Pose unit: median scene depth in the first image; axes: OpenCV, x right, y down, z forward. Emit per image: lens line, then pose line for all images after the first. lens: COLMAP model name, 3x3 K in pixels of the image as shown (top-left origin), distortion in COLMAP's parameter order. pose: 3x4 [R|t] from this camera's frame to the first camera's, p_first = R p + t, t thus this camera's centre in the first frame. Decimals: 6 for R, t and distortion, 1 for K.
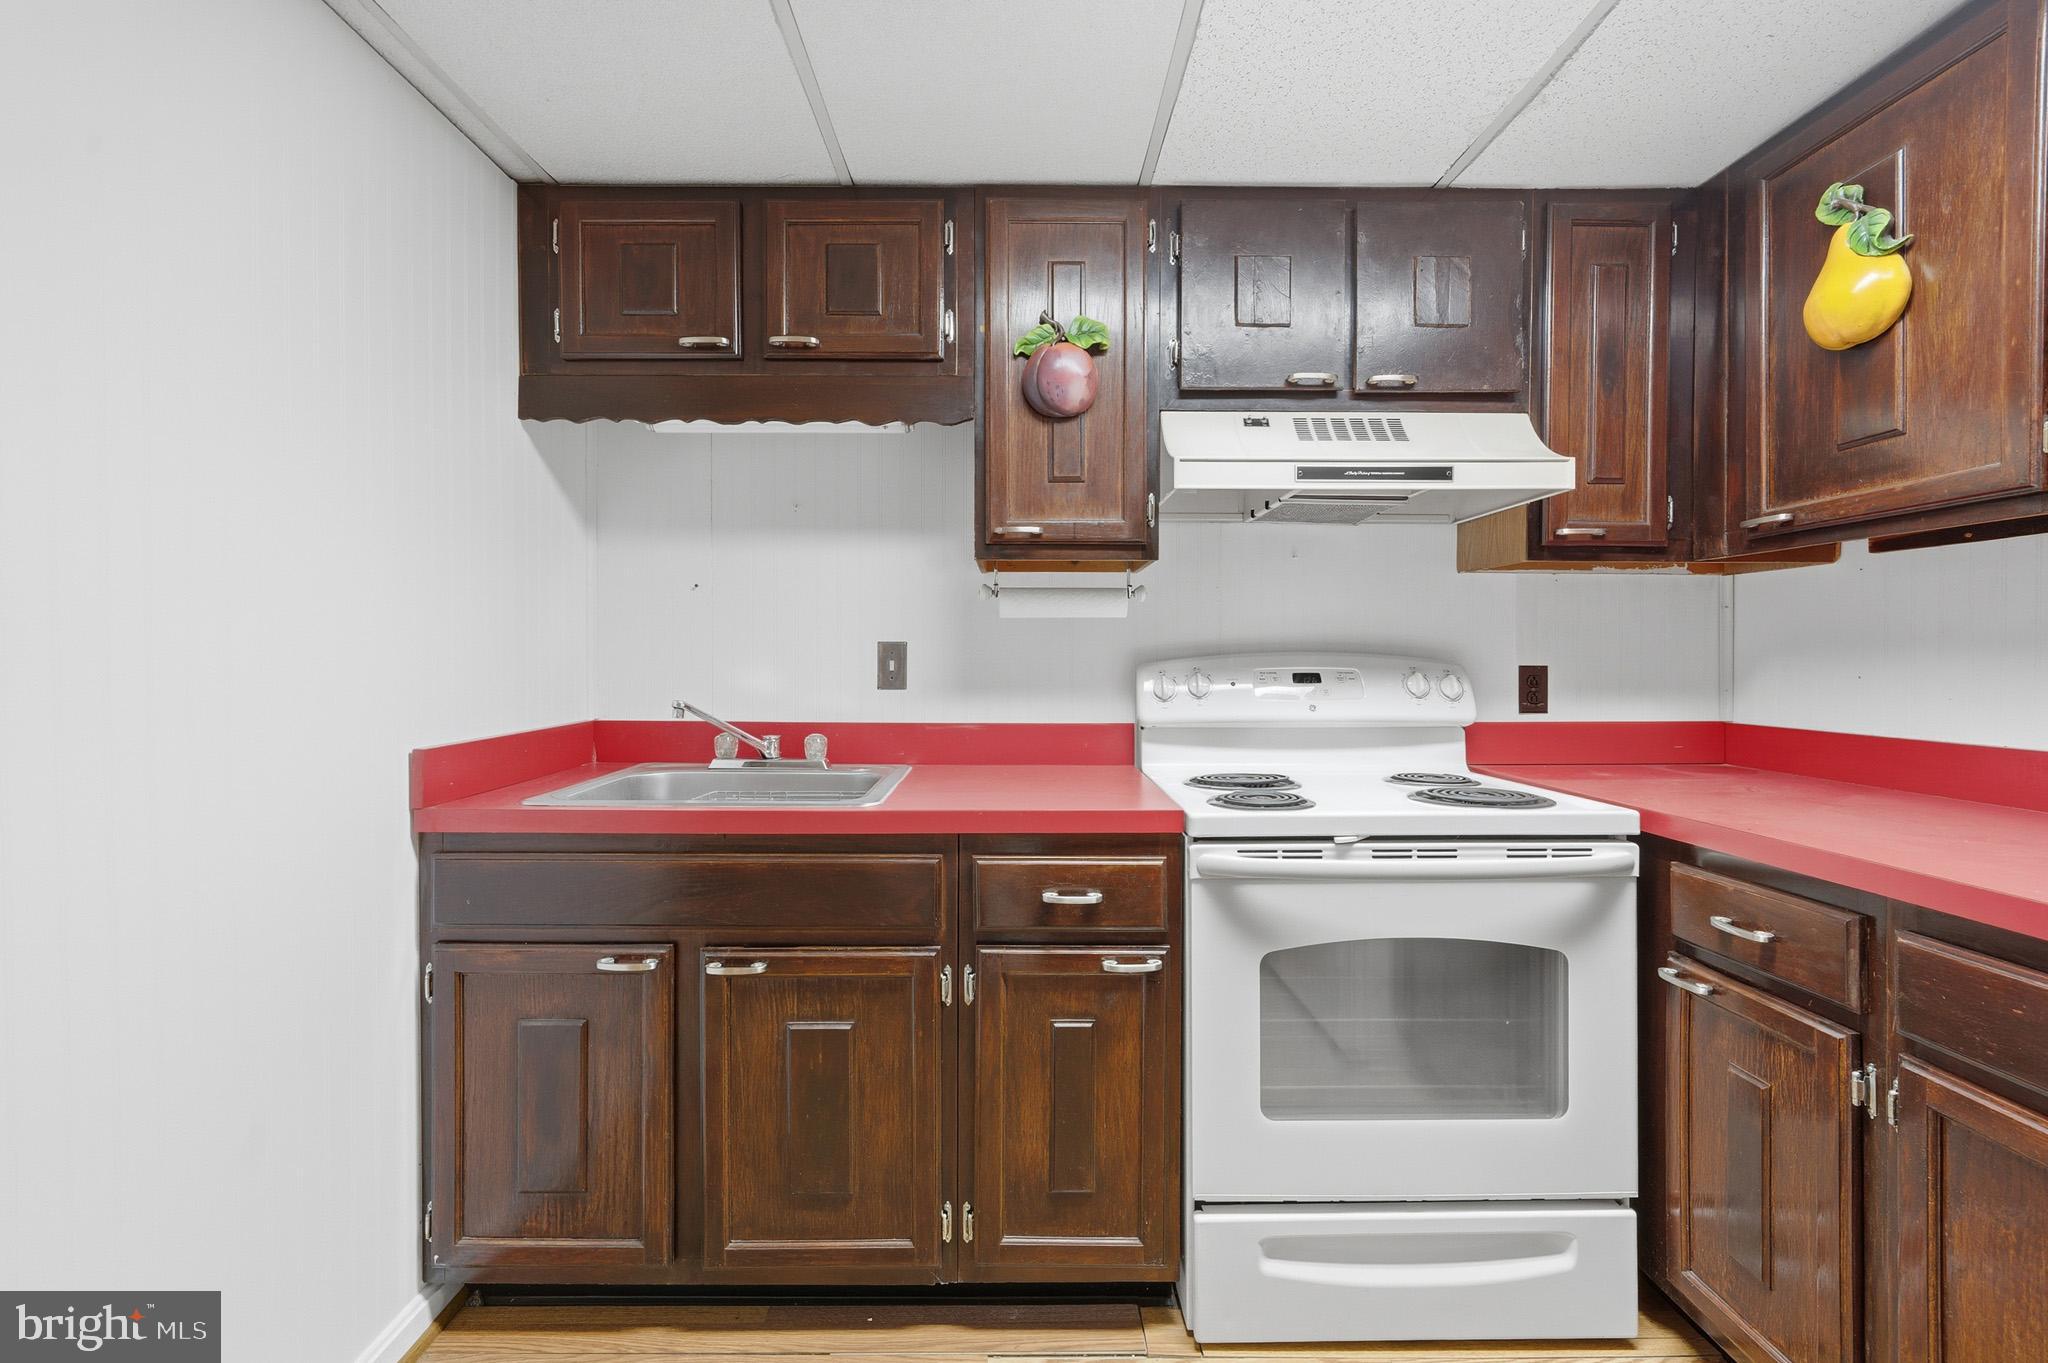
lens RADIAL K [[903.9, 0, 1024.2], [0, 903.9, 665.6], [0, 0, 1]] dist [0.001994, 0.003960]
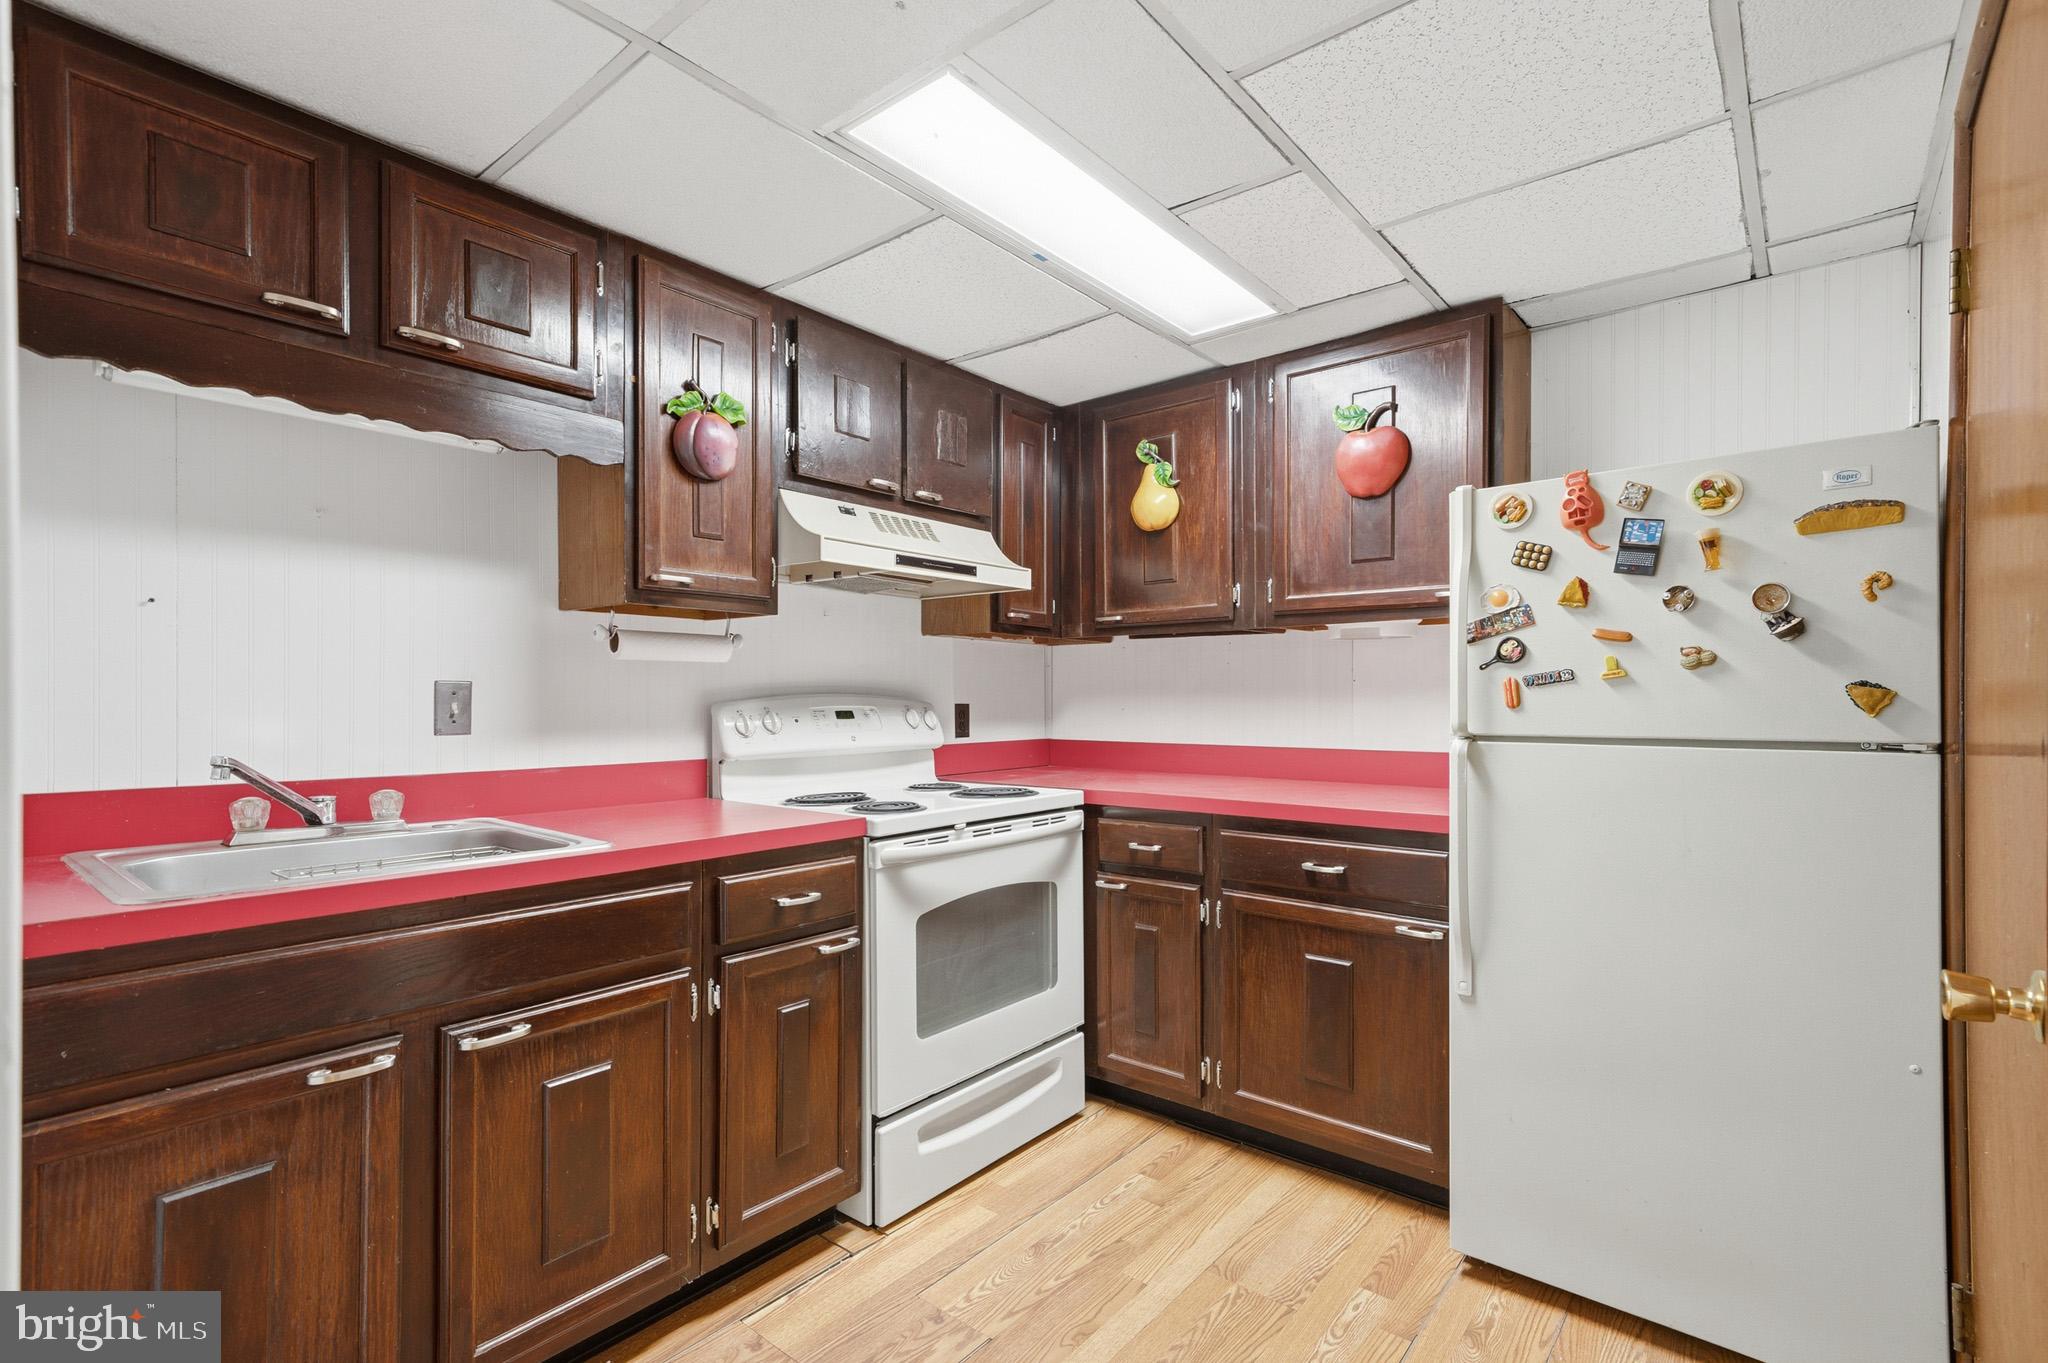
lens RADIAL K [[977.8, 0, 1013.2], [0, 977.8, 693.4], [0, 0, 1]] dist [0.010662, 0.002529]
pose [[0.637861, 0.002280, 0.770148, -0.684142], [0.007441, 0.999931, -0.009124, -0.001757], [-0.770116, 0.011551, 0.637800, -0.042274]]
